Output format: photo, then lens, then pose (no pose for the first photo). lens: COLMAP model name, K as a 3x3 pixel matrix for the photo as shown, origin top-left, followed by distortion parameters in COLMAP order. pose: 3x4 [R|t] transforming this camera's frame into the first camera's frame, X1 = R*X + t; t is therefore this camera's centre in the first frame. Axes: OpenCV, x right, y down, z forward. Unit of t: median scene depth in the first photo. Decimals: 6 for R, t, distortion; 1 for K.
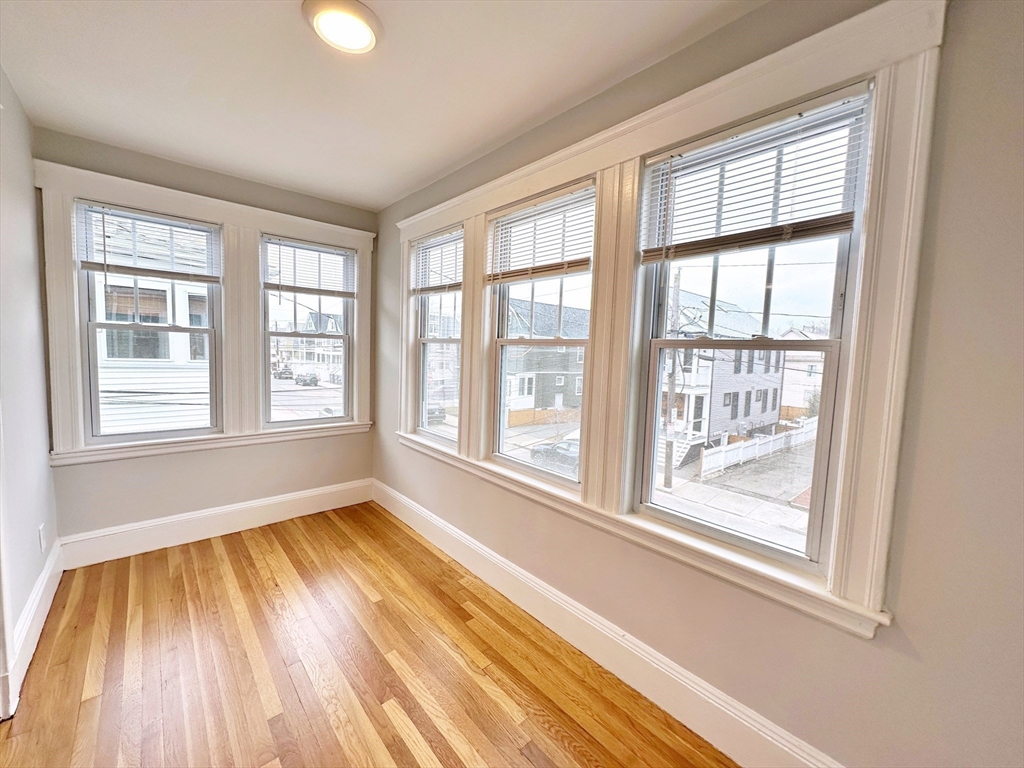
lens RADIAL K [[410.3, 0, 507.4], [0, 410.3, 384.8], [0, 0, 1]] dist [0.000216, -0.000516]
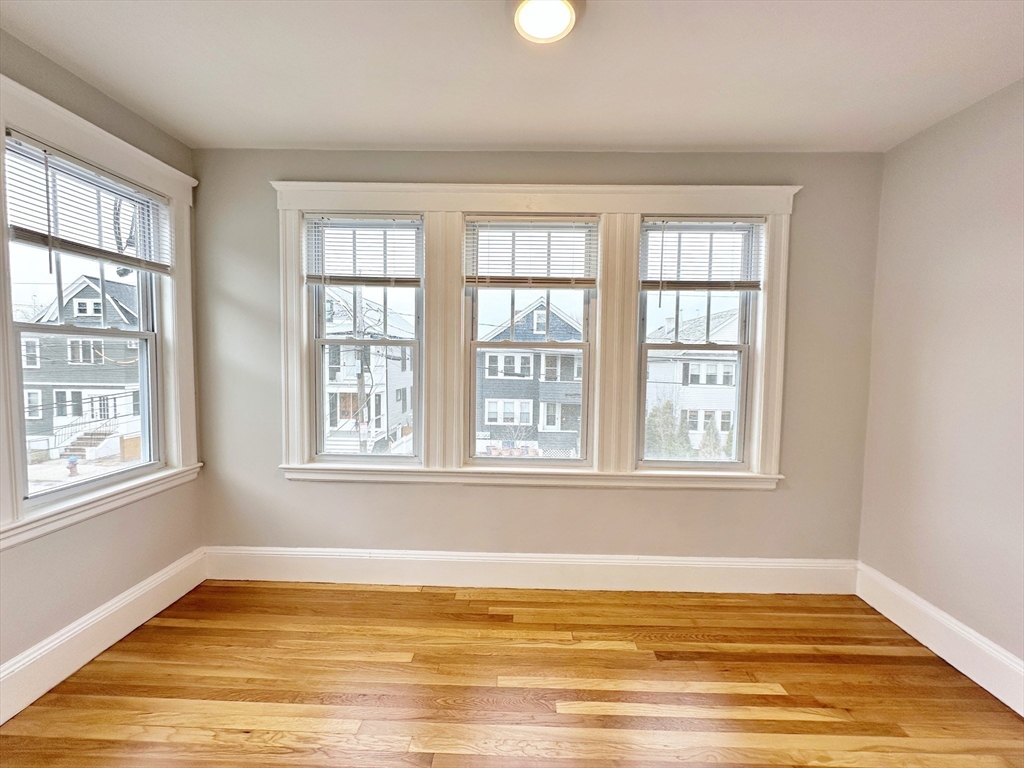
lens RADIAL K [[410.3, 0, 518.0], [0, 410.3, 383.0], [0, 0, 1]] dist [0.000216, -0.000516]
pose [[0.674879, -0.068276, 0.734763, -0.667190], [0.072314, 0.997037, 0.026227, -0.027358], [-0.734377, 0.035434, 0.677817, 0.238363]]
